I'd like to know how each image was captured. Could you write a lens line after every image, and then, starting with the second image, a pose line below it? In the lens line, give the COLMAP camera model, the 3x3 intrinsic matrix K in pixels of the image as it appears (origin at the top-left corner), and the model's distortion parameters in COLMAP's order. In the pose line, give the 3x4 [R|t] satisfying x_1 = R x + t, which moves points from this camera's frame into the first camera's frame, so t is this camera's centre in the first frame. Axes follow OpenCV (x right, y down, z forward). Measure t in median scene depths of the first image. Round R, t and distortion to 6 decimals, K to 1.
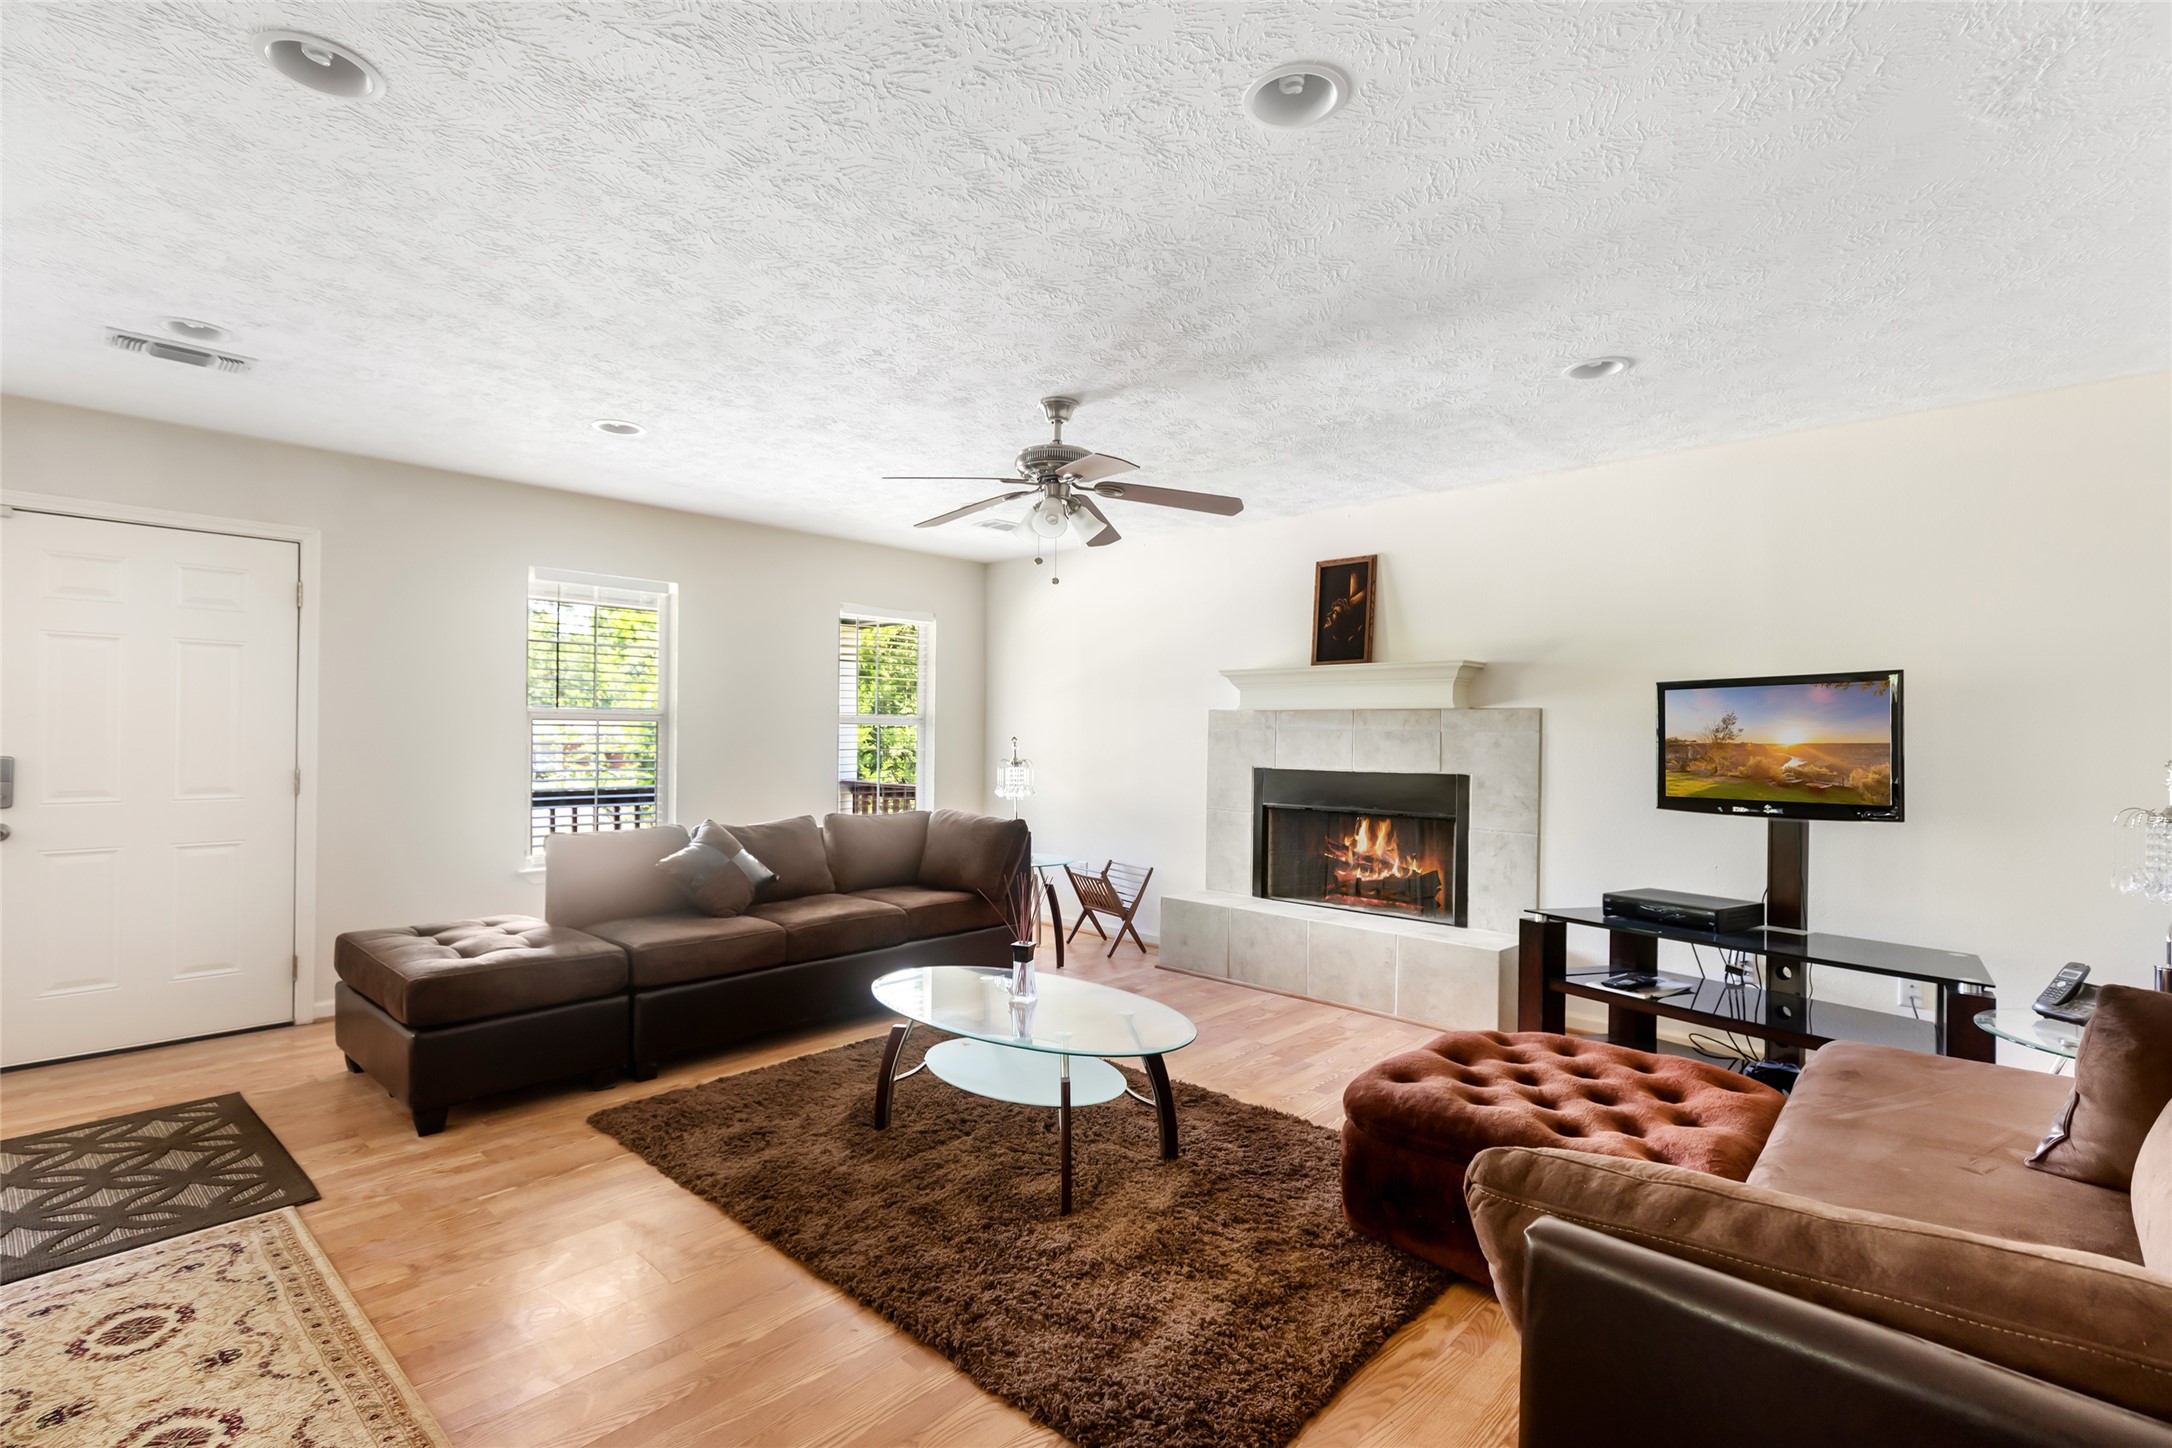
lens RADIAL K [[1012.9, 0, 1081.5], [0, 1012.9, 728.6], [0, 0, 1]] dist [0.001390, 0.000735]
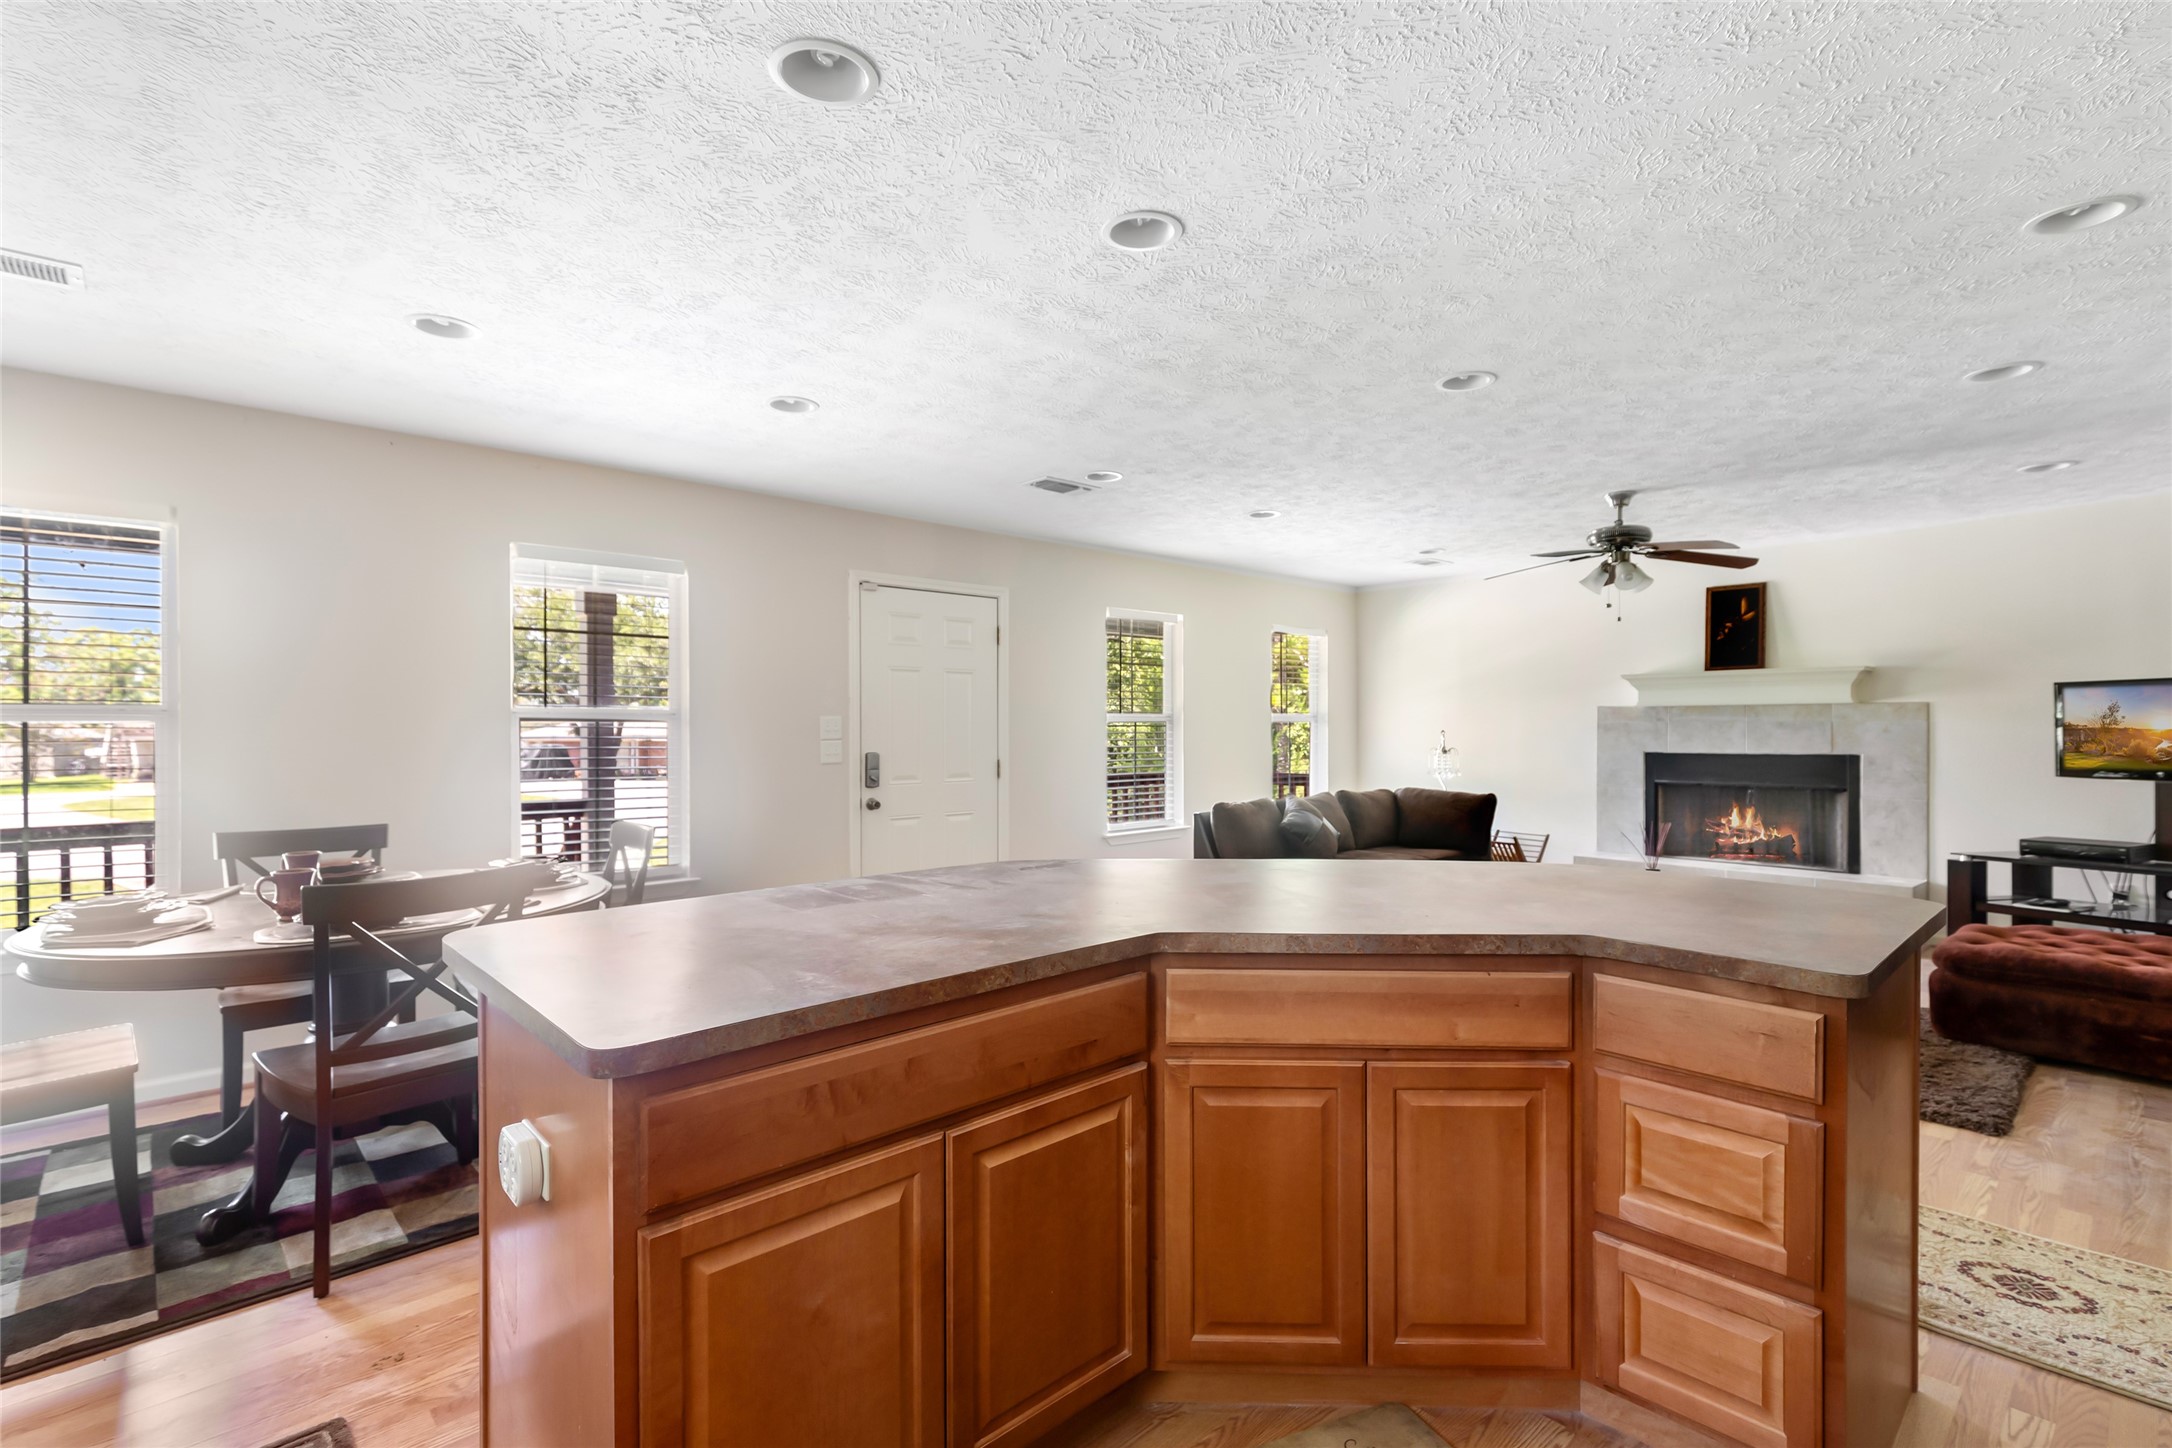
lens RADIAL K [[1025.1, 0, 1082.4], [0, 1025.1, 723.0], [0, 0, 1]] dist [0.001266, -0.000466]
pose [[0.997342, -0.014361, -0.071433, -0.515988], [0.014385, 0.999897, -0.000170, -0.008608], [0.071428, -0.000858, 0.997445, -0.371926]]
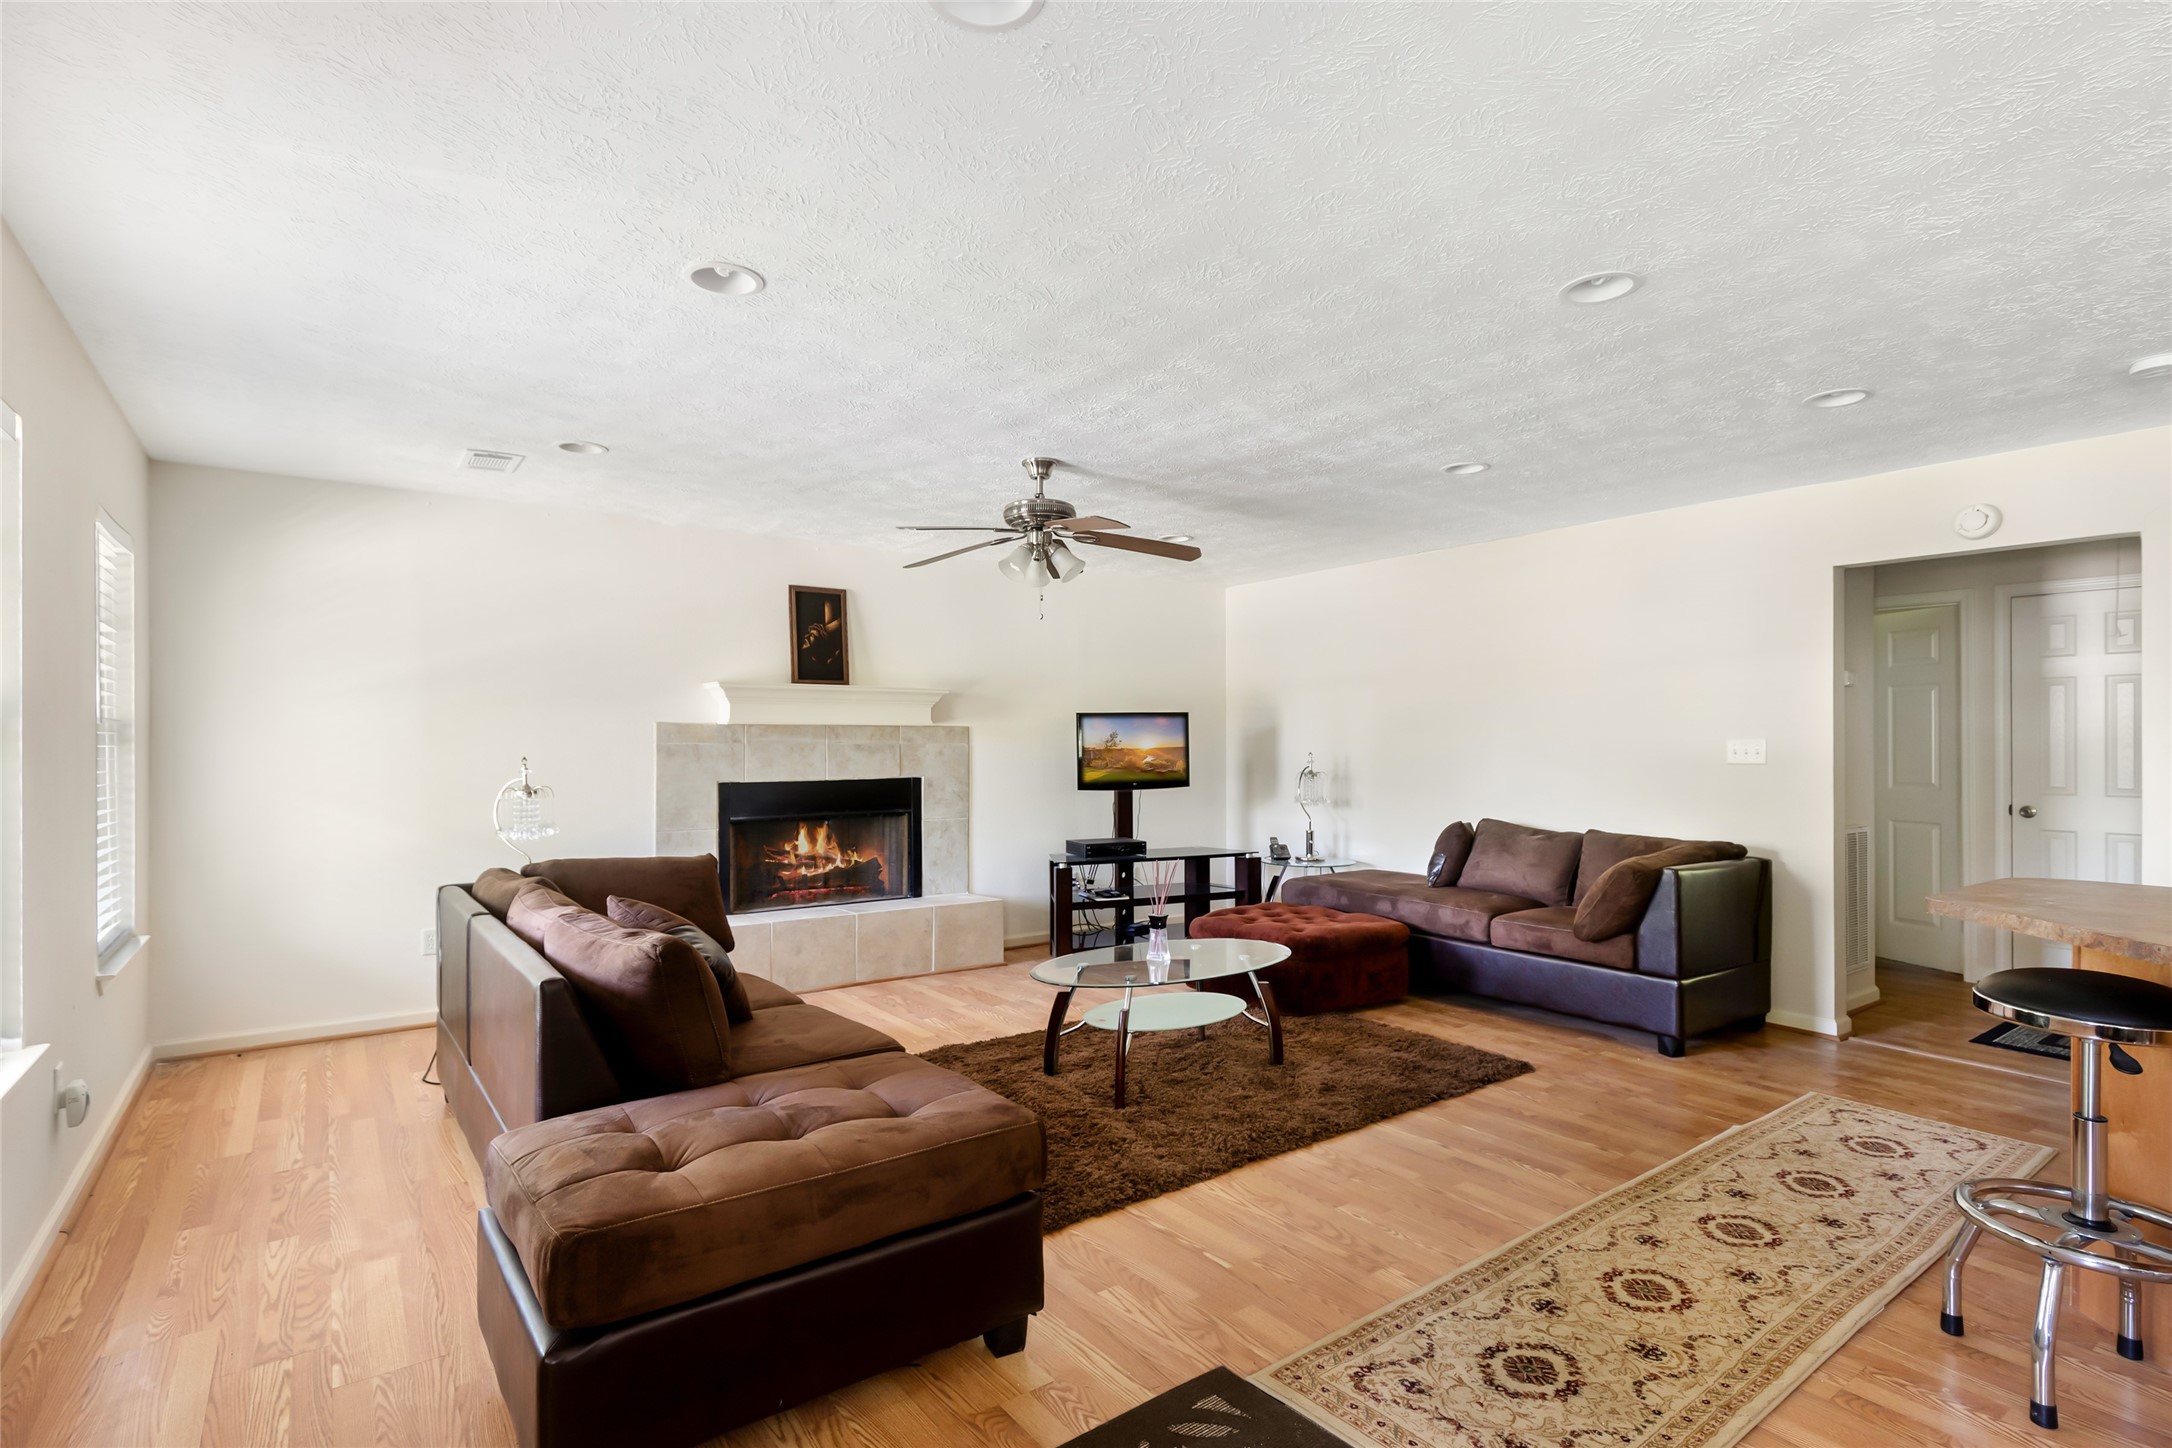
lens RADIAL K [[1045.8, 0, 1100.2], [0, 1045.8, 746.0], [0, 0, 1]] dist [0.004239, 0.000577]
pose [[0.181559, -0.014528, 0.983273, -0.896638], [0.000819, 0.999893, 0.014623, -0.013501], [-0.983380, -0.001850, 0.181552, 0.549079]]
